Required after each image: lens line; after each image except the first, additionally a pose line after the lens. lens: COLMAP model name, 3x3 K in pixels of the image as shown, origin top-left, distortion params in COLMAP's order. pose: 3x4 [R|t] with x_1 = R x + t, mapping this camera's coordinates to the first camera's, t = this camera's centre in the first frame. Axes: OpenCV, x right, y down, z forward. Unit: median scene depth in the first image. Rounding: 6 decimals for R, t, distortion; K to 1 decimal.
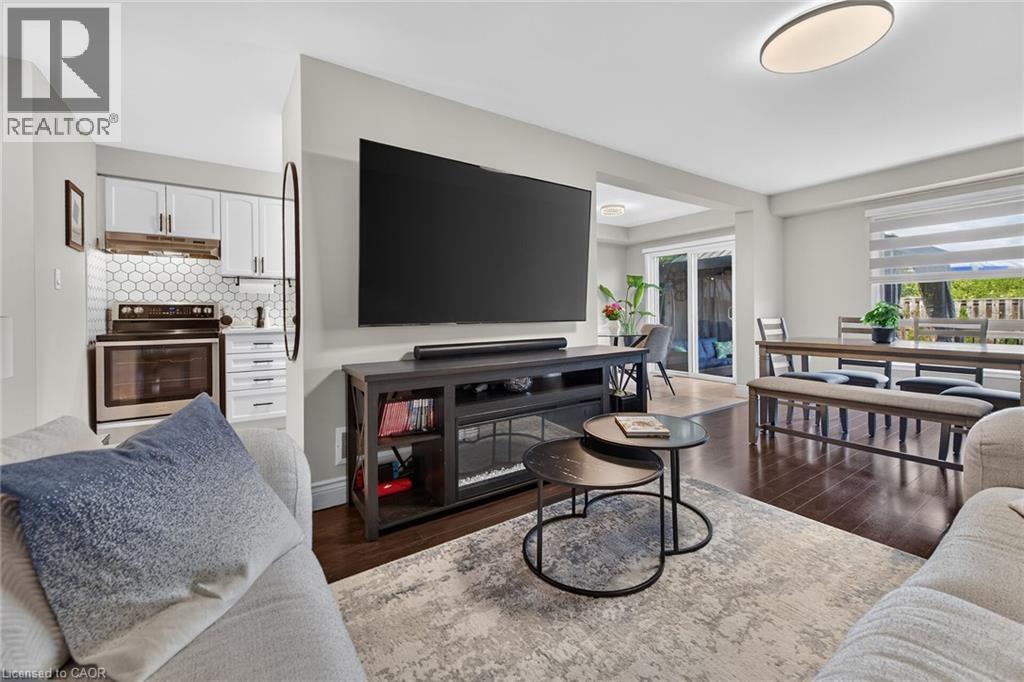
lens RADIAL K [[420.0, 0, 521.3], [0, 420.0, 311.4], [0, 0, 1]] dist [0.001094, -0.000051]
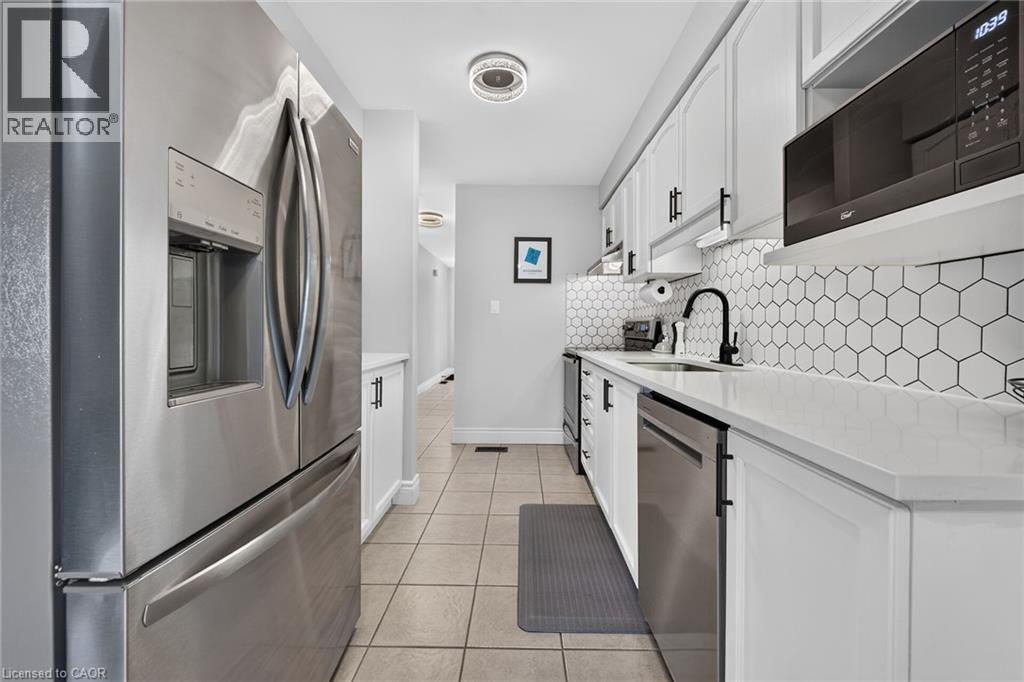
lens RADIAL K [[405.3, 0, 523.9], [0, 405.3, 329.6], [0, 0, 1]] dist [0.001059, -0.000264]
pose [[-0.562197, 0.010474, -0.826937, 0.037466], [0.002087, 0.999935, 0.011247, -0.008863], [0.827001, 0.004597, -0.562182, 1.483969]]
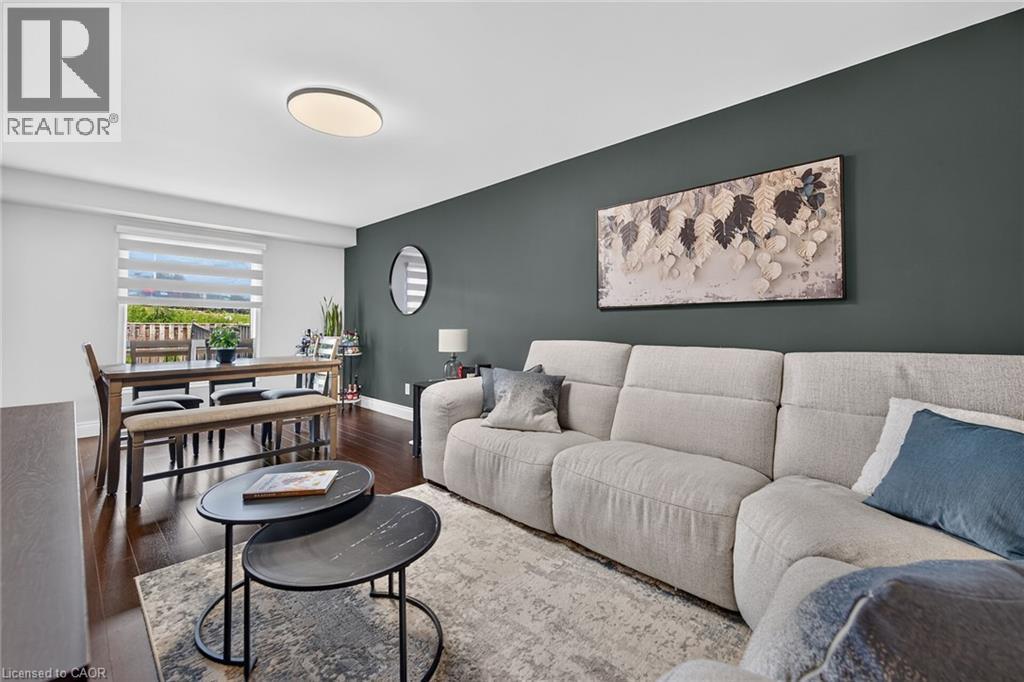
lens RADIAL K [[420.4, 0, 510.7], [0, 420.4, 314.8], [0, 0, 1]] dist [0.000775, -0.000111]
pose [[-0.210051, 0.039920, 0.976875, -0.358857], [-0.000533, 0.999161, -0.040945, -0.005884], [-0.977690, -0.009121, -0.209854, 0.480237]]
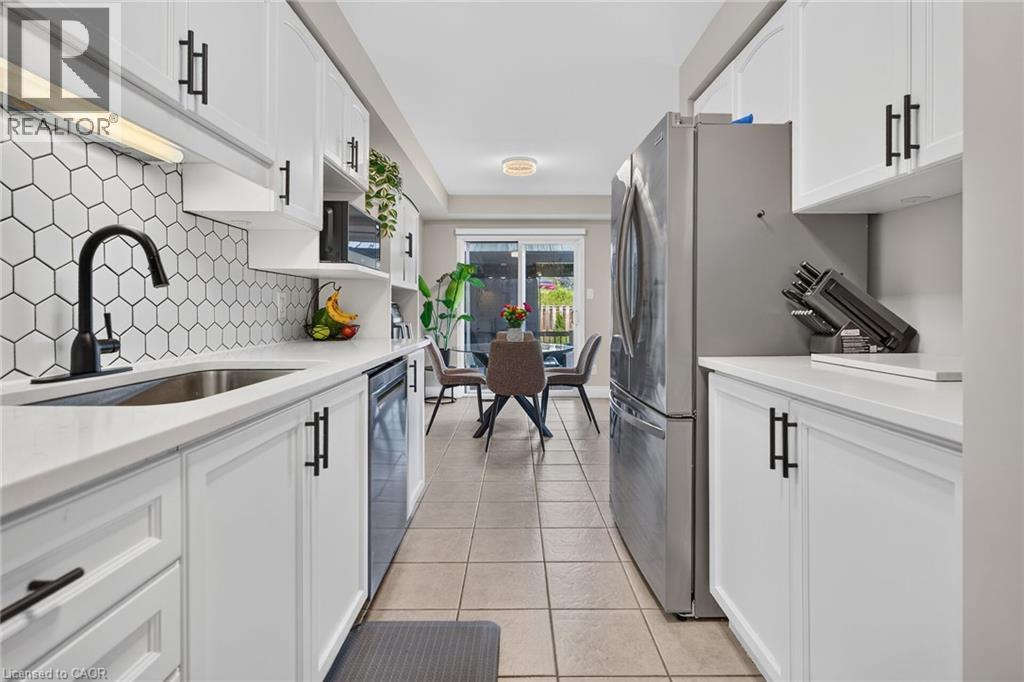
lens RADIAL K [[488.9, 0, 517.8], [0, 488.9, 312.3], [0, 0, 1]] dist [0.000590, 0.000227]
pose [[0.565551, 0.007991, 0.824674, -0.732166], [-0.006189, 0.999966, -0.005445, 0.000968], [-0.824690, -0.002024, 0.565582, 0.929664]]
